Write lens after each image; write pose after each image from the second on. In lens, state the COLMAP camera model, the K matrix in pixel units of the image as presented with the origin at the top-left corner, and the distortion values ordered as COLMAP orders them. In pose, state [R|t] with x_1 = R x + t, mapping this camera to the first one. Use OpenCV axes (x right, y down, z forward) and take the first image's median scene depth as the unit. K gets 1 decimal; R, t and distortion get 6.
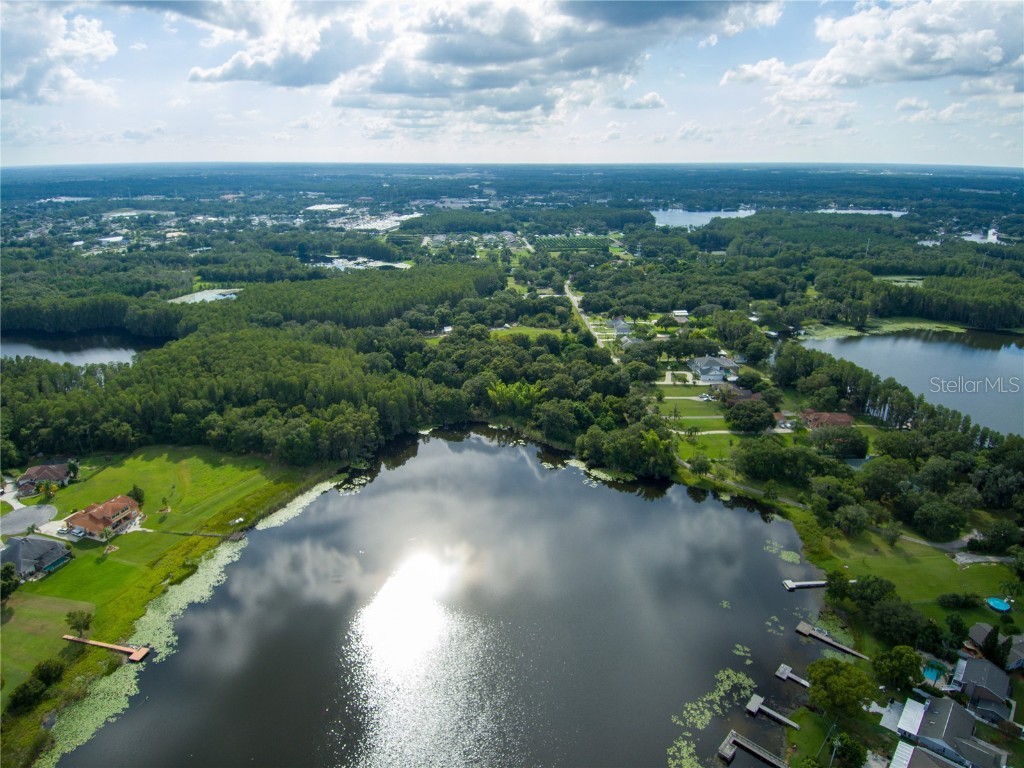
lens RADIAL K [[606.8, 0, 510.7], [0, 606.8, 378.3], [0, 0, 1]] dist [0.069519, -0.096222]
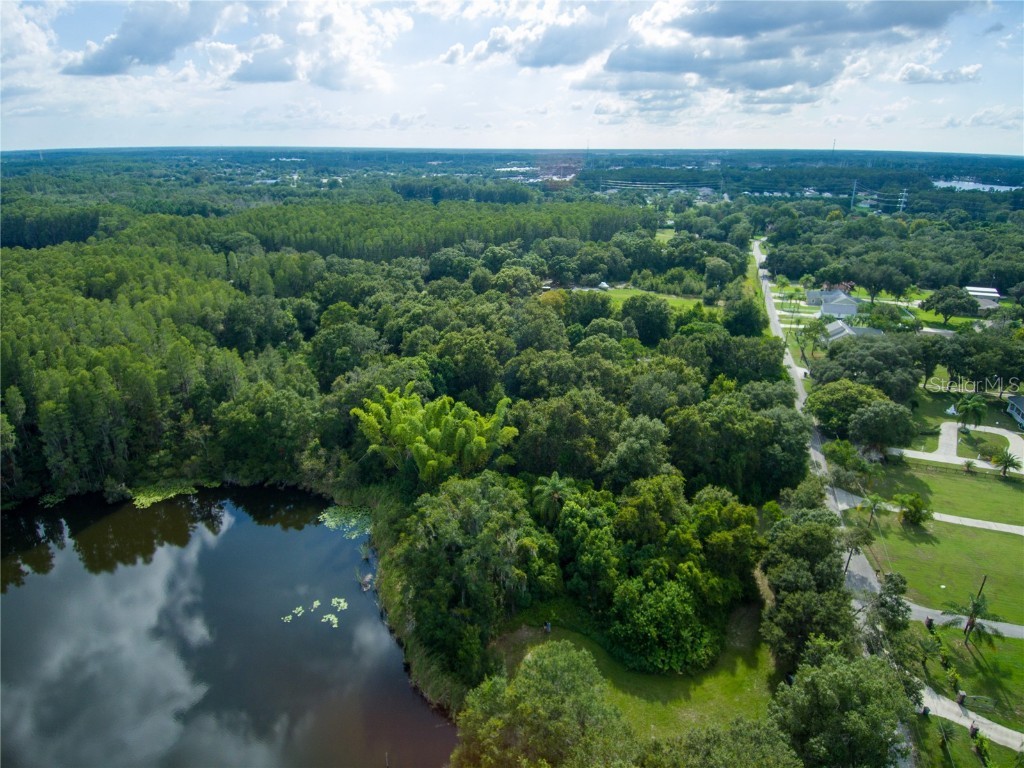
lens RADIAL K [[637.9, 0, 512.6], [0, 637.9, 399.0], [0, 0, 1]] dist [0.032930, -0.072471]
pose [[0.943596, 0.133811, -0.302855, 0.139886], [-0.121290, 0.990810, 0.059870, -0.016669], [0.308083, -0.019759, 0.951154, 0.611574]]
